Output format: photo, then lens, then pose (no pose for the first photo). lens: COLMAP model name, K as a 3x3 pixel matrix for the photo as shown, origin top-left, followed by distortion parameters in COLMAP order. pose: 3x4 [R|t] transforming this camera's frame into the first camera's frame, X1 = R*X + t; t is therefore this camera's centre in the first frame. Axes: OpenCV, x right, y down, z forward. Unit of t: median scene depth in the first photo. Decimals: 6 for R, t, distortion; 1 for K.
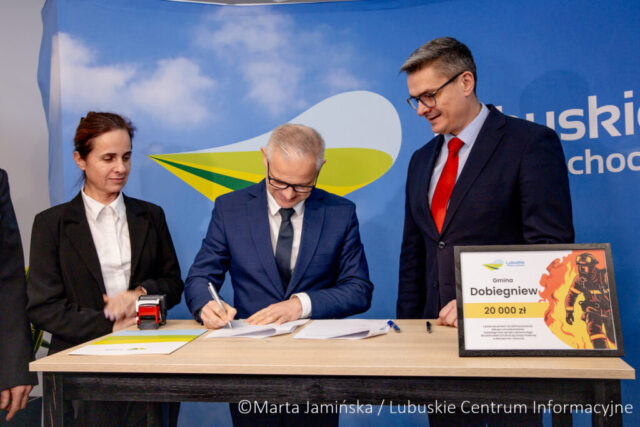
lens RADIAL K [[707.2, 0, 323.6], [0, 707.2, 217.4], [0, 0, 1]] dist [0.038013, 0.000000]
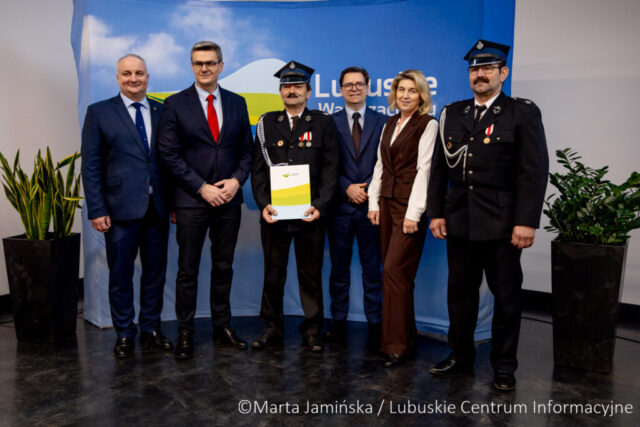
lens RADIAL K [[707.2, 0, 333.7], [0, 707.2, 223.1], [0, 0, 1]] dist [0.038013, 0.000000]
pose [[0.995423, 0.027171, 0.091621, 0.054209], [-0.038001, 0.992213, 0.118616, 0.000242], [-0.087685, -0.121555, 0.988704, -0.720327]]
